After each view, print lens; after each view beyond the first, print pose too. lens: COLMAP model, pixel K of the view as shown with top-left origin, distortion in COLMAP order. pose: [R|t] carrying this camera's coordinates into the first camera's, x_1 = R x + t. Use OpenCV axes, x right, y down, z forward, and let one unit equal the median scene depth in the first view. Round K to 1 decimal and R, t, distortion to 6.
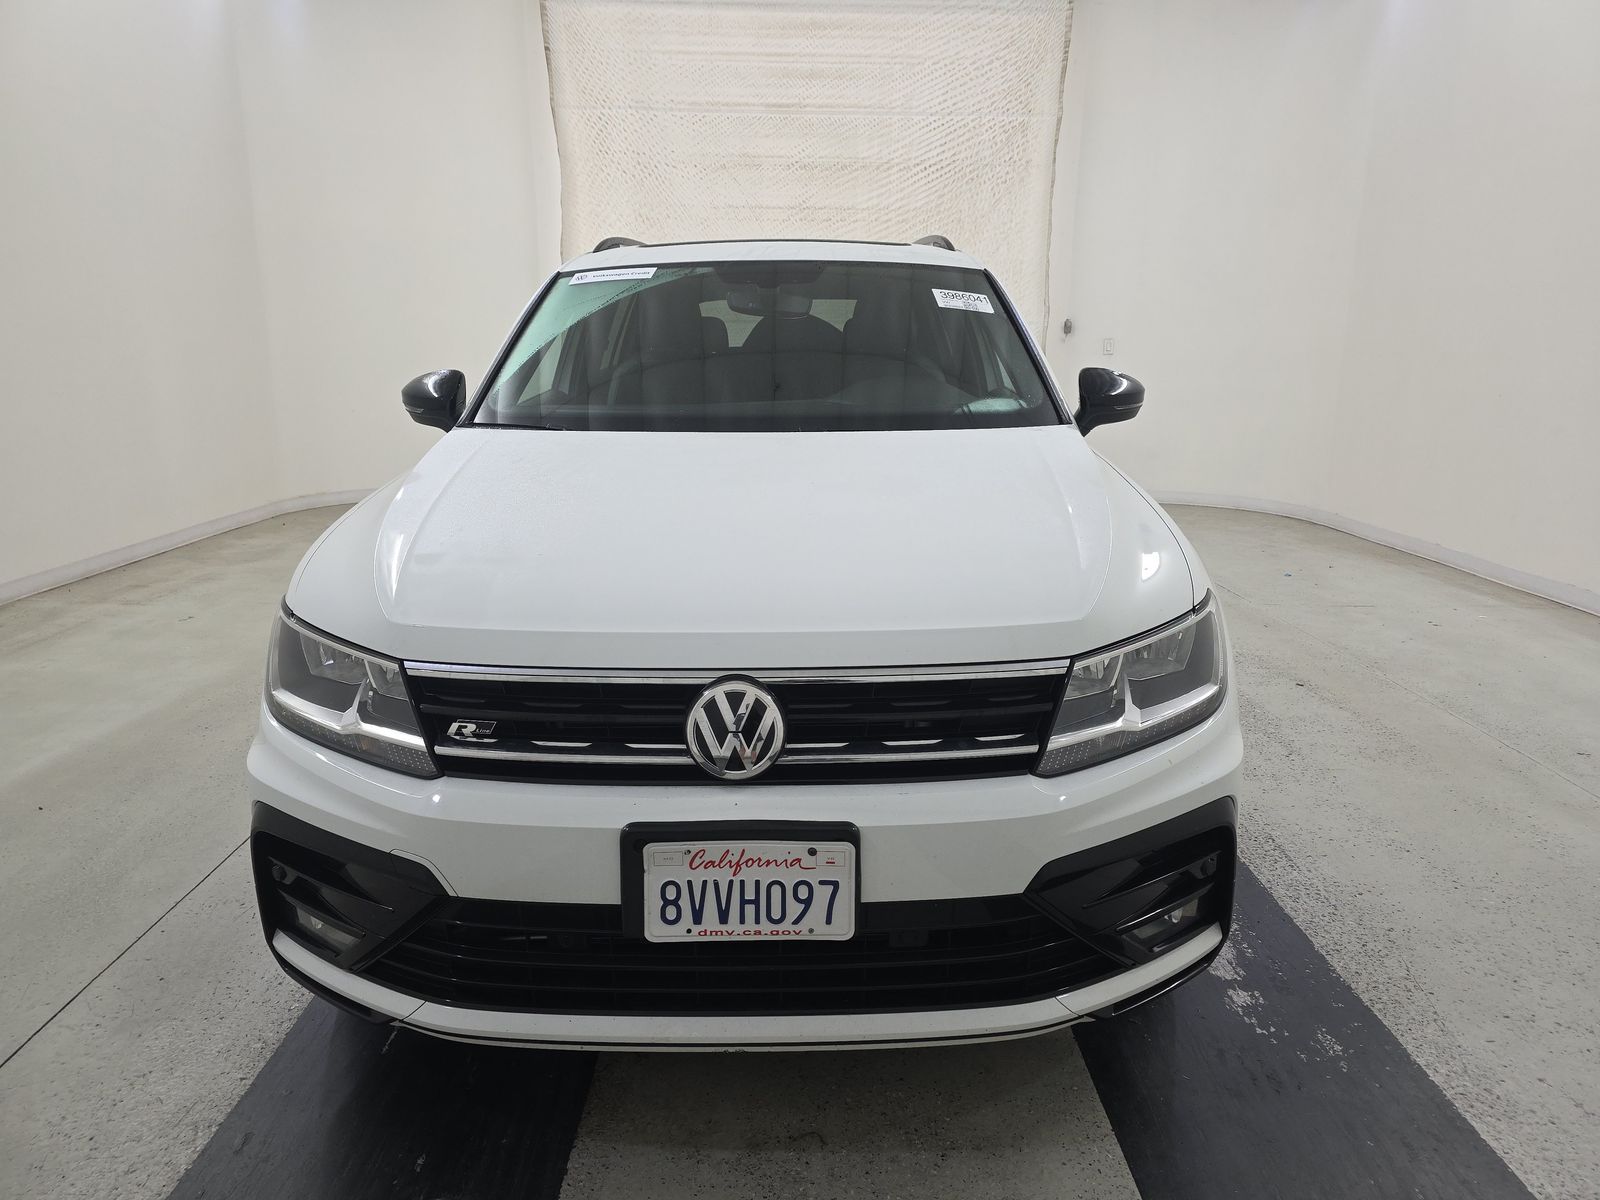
lens RADIAL K [[1090.0, 0, 800.0], [0, 1090.0, 600.0], [0, 0, 1]] dist [0.043243, -0.040815]
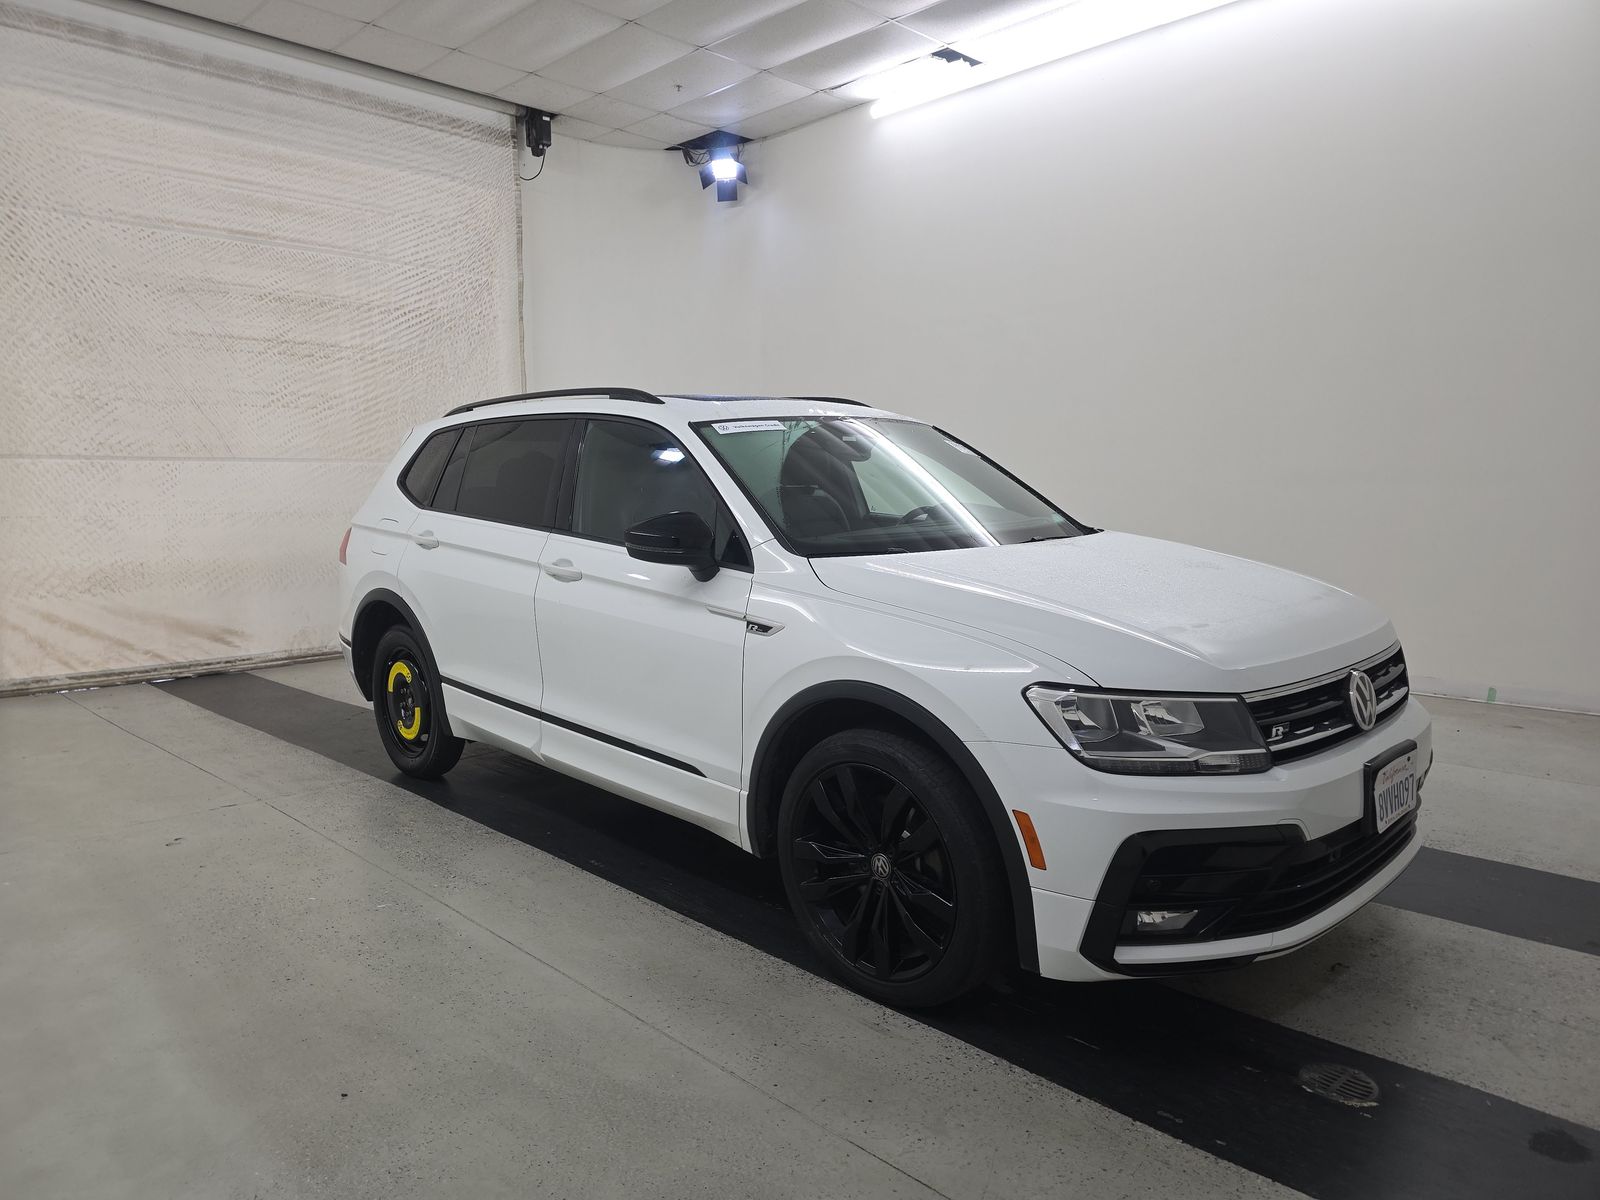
lens RADIAL K [[1063.2, 0, 822.7], [0, 1063.2, 591.6], [0, 0, 1]] dist [0.068660, -0.068548]
pose [[0.710284, -0.089284, 0.698230, -0.335930], [0.175199, 0.983132, -0.052509, -0.019735], [-0.681764, 0.159625, 0.713945, 0.064969]]
